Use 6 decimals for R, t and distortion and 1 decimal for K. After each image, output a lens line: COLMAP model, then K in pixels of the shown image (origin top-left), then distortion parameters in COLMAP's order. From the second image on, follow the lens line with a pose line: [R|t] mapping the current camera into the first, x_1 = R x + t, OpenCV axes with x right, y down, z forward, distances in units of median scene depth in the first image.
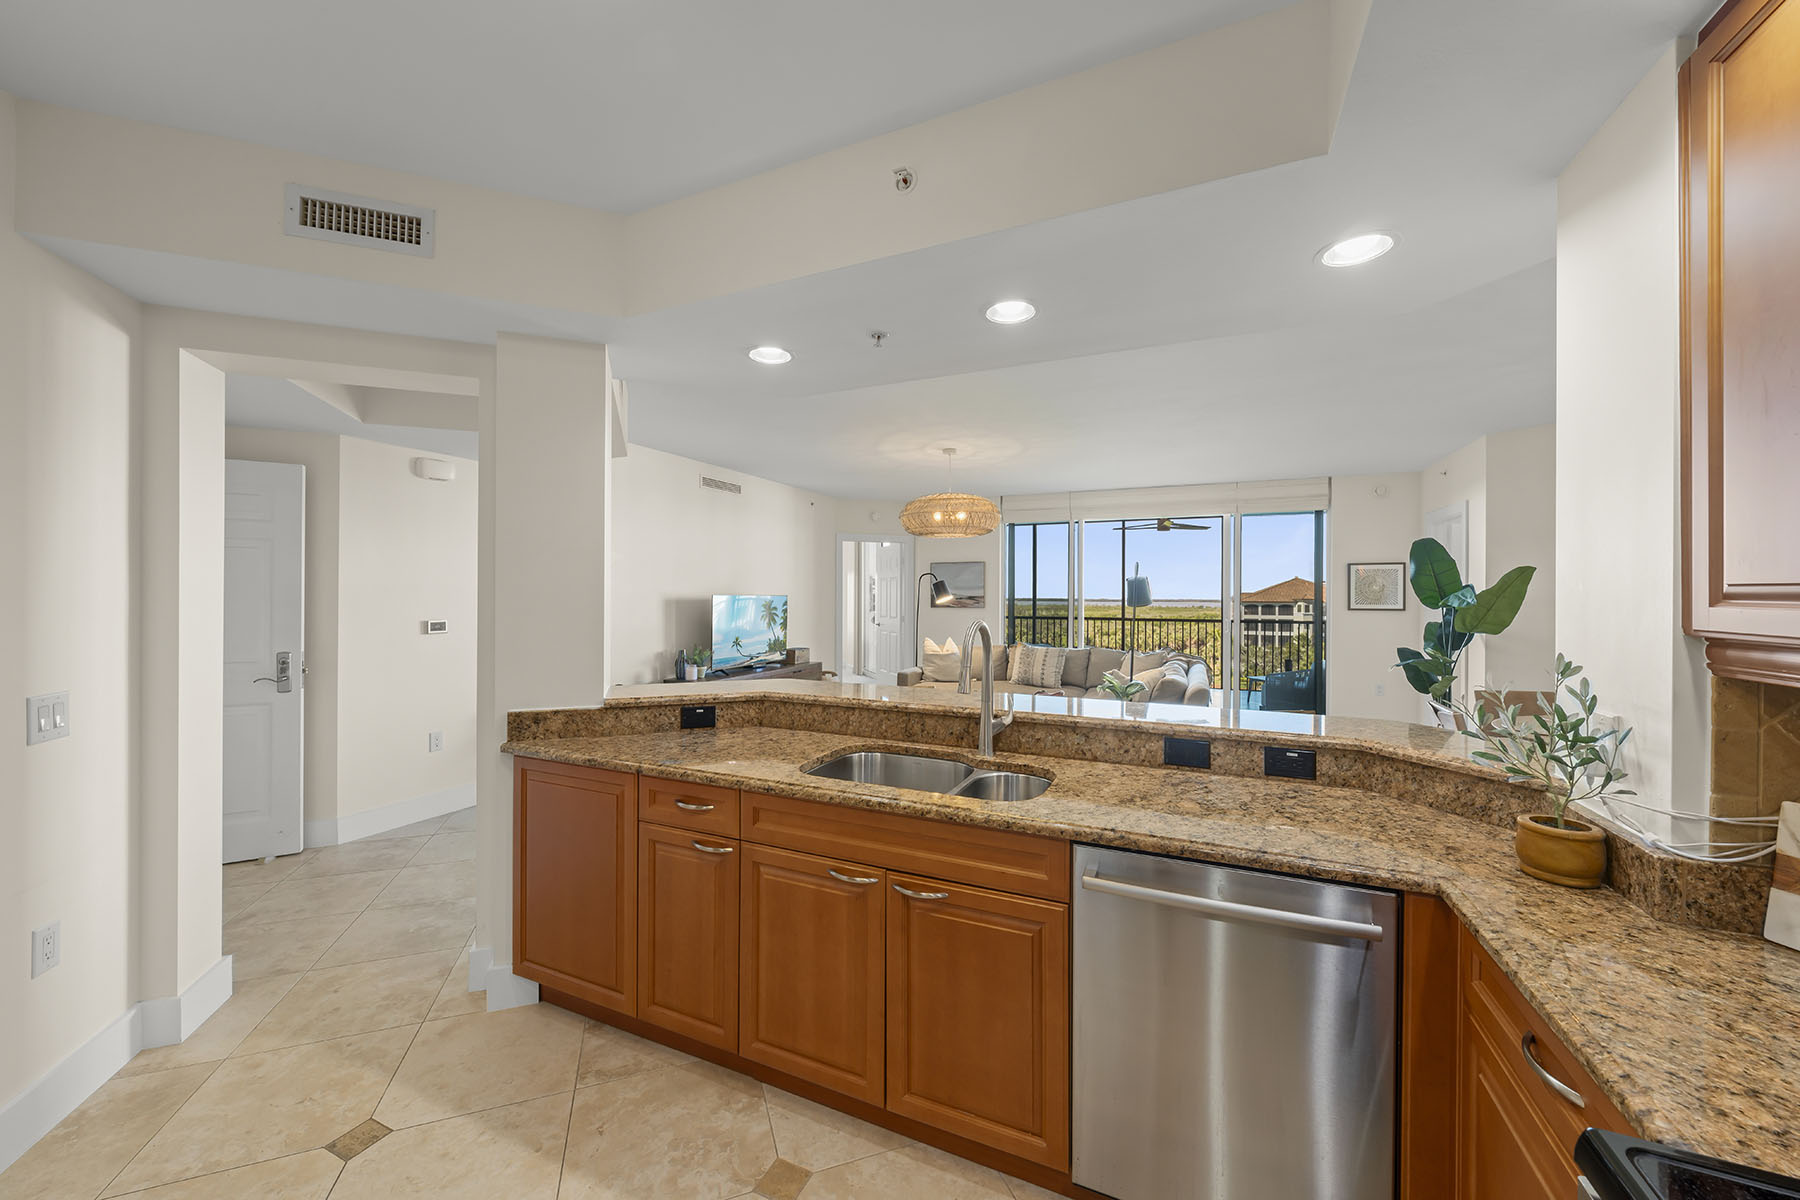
lens RADIAL K [[661.0, 0, 899.0], [0, 661.0, 593.8], [0, 0, 1]] dist [-0.000537, 0.000096]
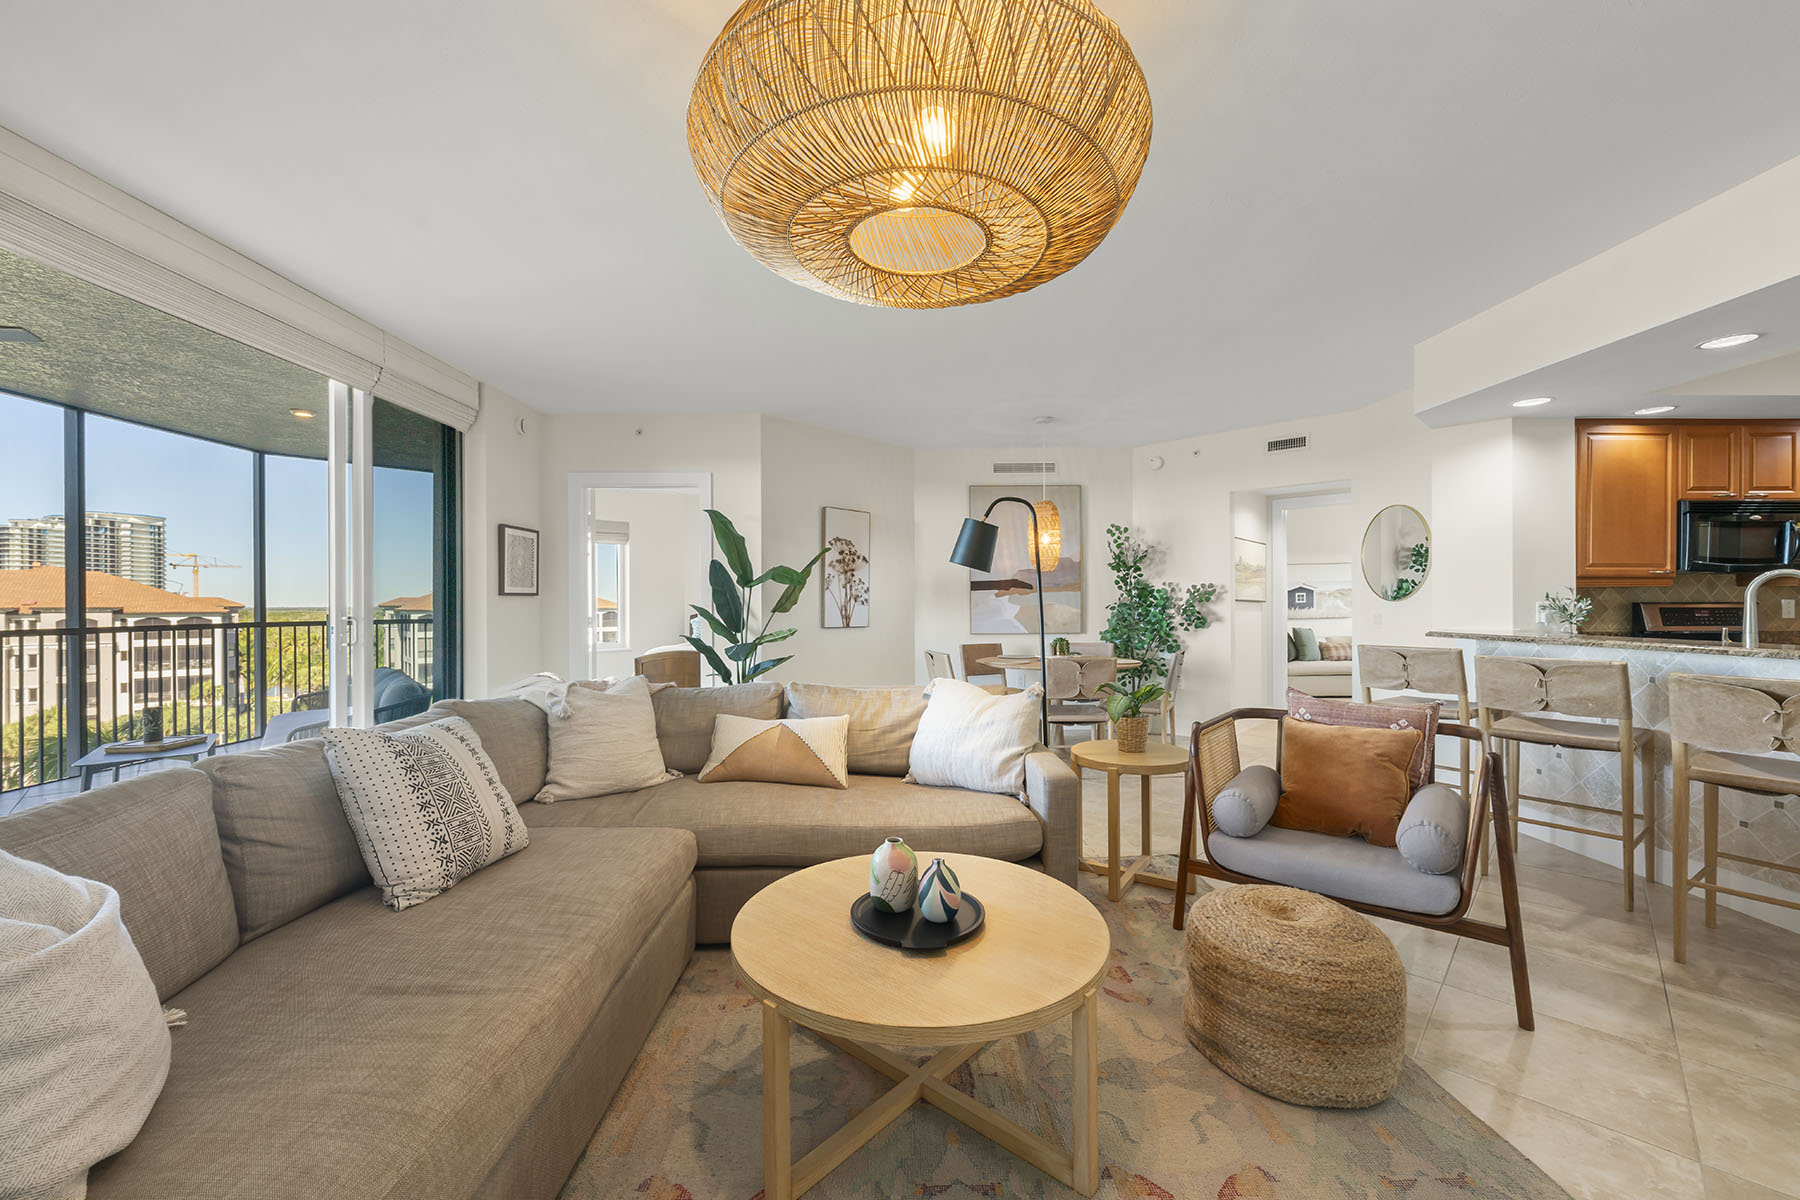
lens RADIAL K [[706.3, 0, 896.3], [0, 706.3, 600.7], [0, 0, 1]] dist [0.001777, 0.000210]
pose [[-0.428410, -0.001787, 0.903583, -0.334783], [0.000565, 0.999997, 0.002246, 0.079689], [-0.903584, 0.001473, -0.428408, 2.601293]]
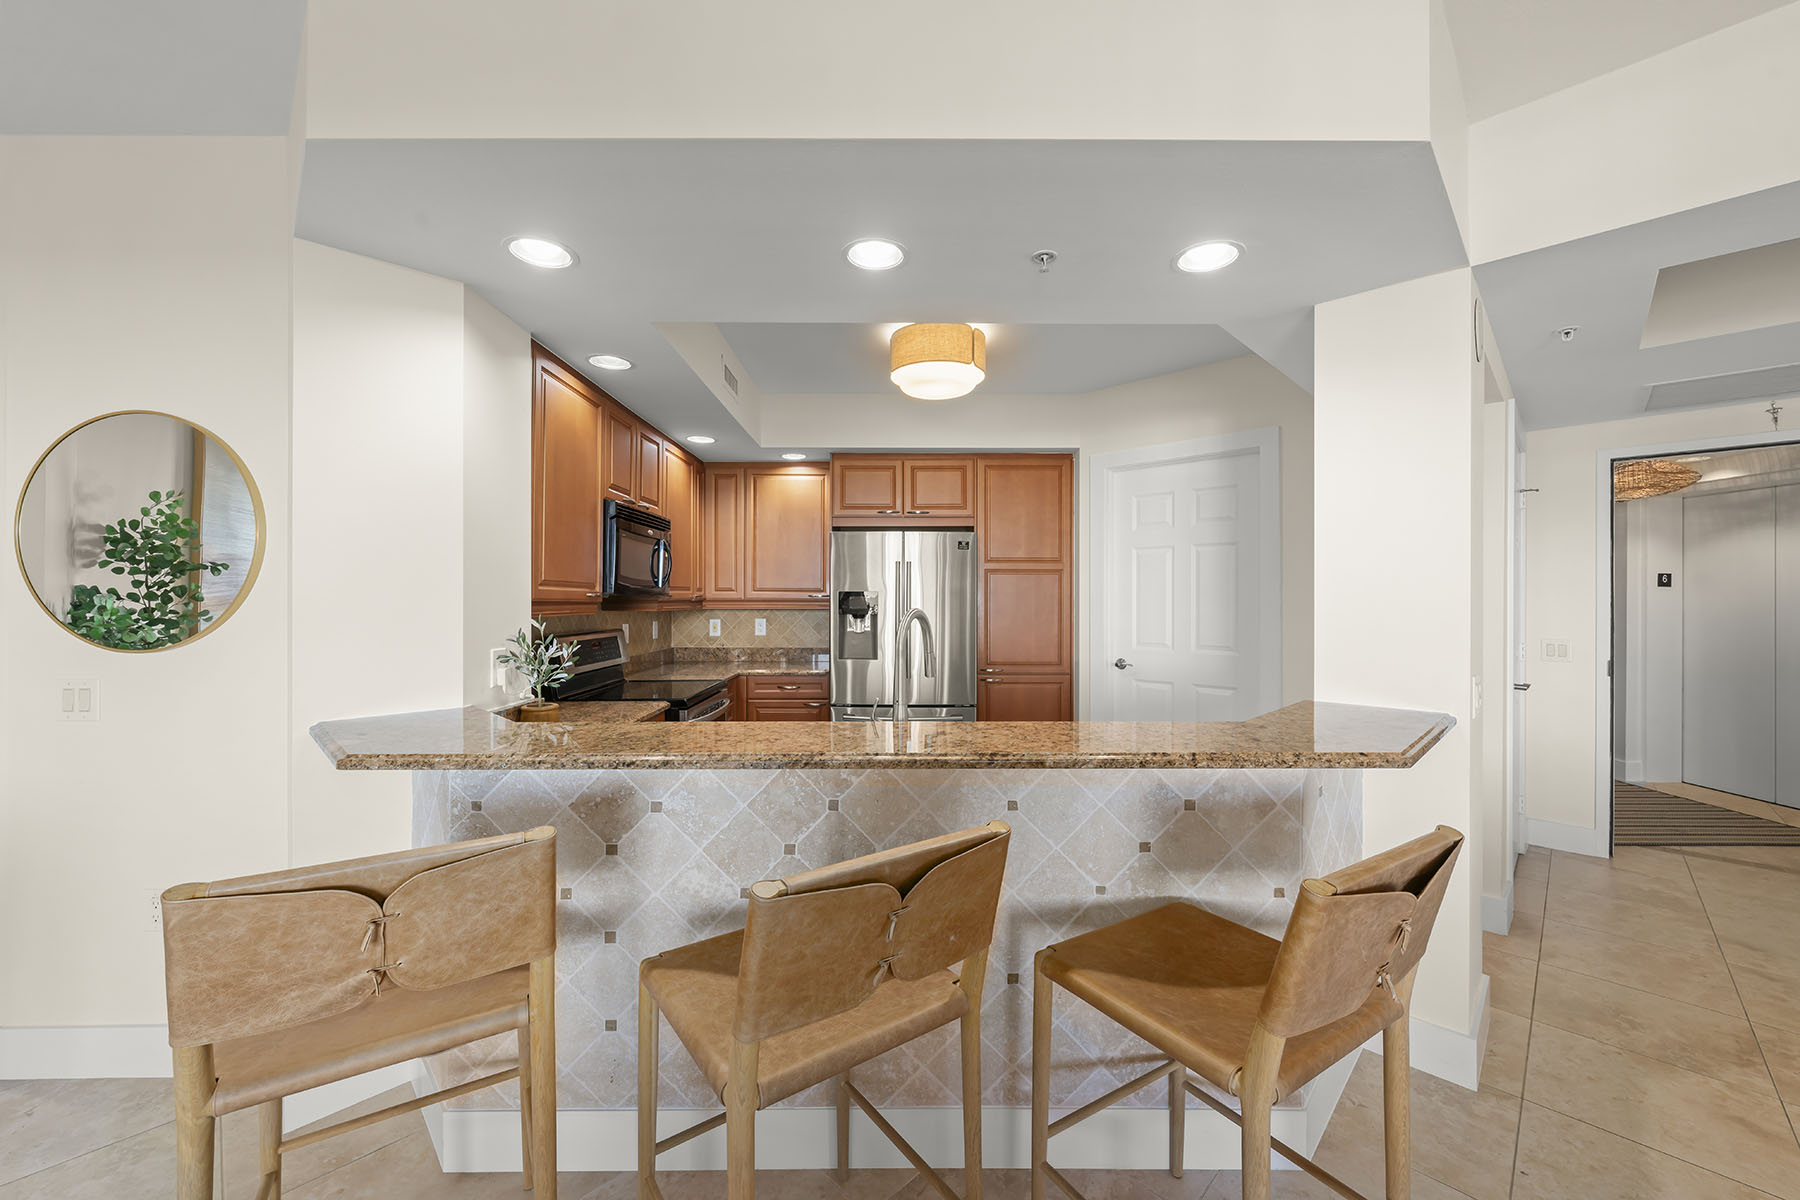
lens RADIAL K [[689.0, 0, 900.0], [0, 689.0, 600.0], [0, 0, 1]] dist [0.000103, -0.000001]
pose [[-0.906964, -0.005044, -0.421178, 0.431020], [-0.004820, 0.999987, -0.001596, 0.023743], [0.421181, 0.000583, -0.906976, 1.522368]]
